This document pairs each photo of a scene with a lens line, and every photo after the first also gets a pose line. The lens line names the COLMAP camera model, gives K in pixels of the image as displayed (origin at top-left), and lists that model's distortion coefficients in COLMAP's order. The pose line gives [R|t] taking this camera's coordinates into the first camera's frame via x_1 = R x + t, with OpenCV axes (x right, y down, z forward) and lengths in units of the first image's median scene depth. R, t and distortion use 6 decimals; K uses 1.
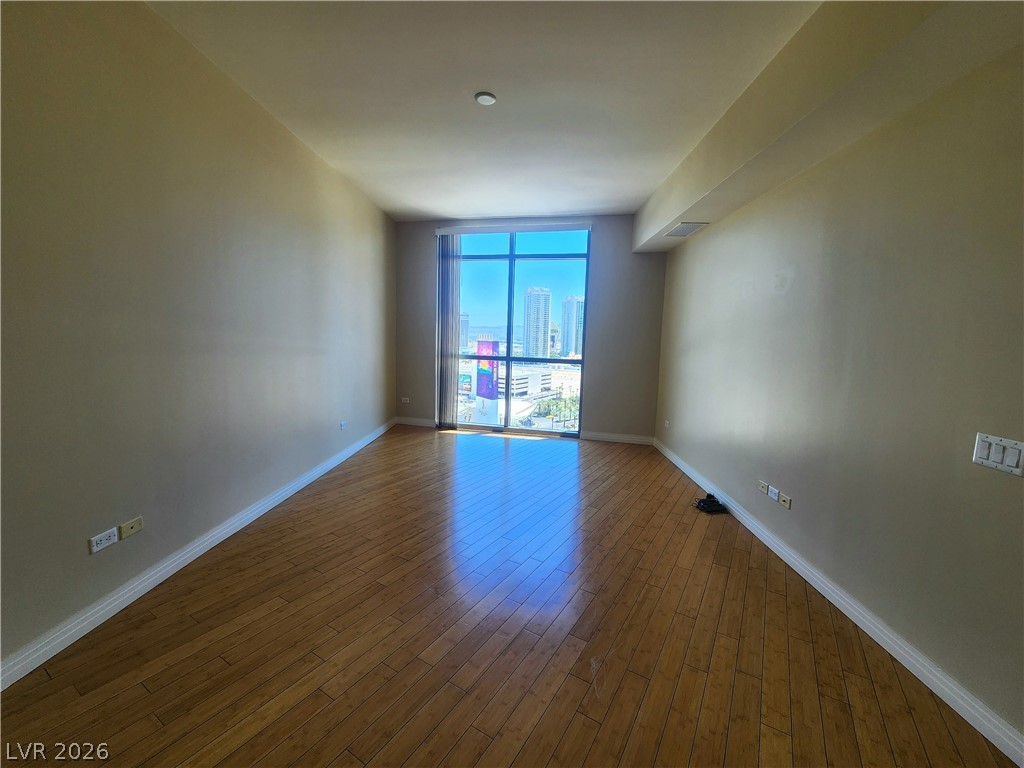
lens RADIAL K [[425.5, 0, 516.4], [0, 425.5, 383.0], [0, 0, 1]] dist [0.001652, 0.000350]
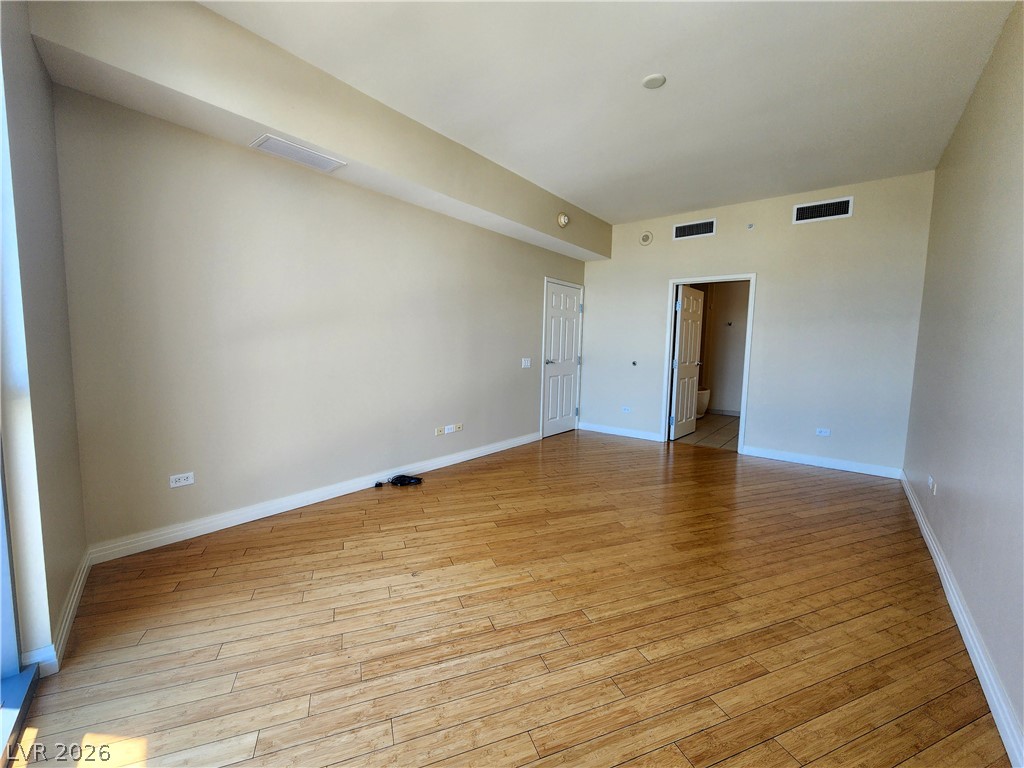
lens RADIAL K [[425.5, 0, 516.4], [0, 425.5, 383.0], [0, 0, 1]] dist [0.001652, 0.000350]
pose [[-0.801396, -0.102139, 0.589348, -0.239701], [0.021367, 0.979795, 0.198861, -0.102478], [-0.597752, 0.171960, -0.783021, 1.069608]]
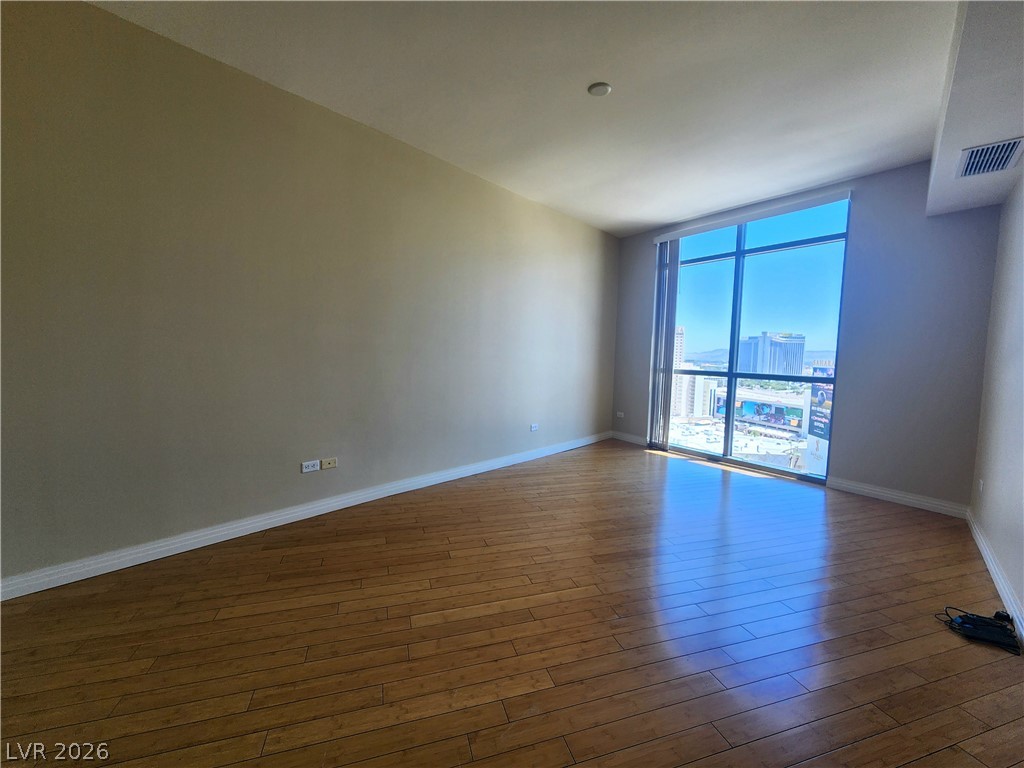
lens RADIAL K [[424.8, 0, 512.0], [0, 424.8, 384.0], [0, 0, 1]] dist [-0.001240, -0.000223]
pose [[0.755974, 0.039187, -0.653428, 0.223445], [-0.076415, 0.996665, -0.028636, 0.019669], [0.650126, 0.071580, 0.756447, 0.101610]]
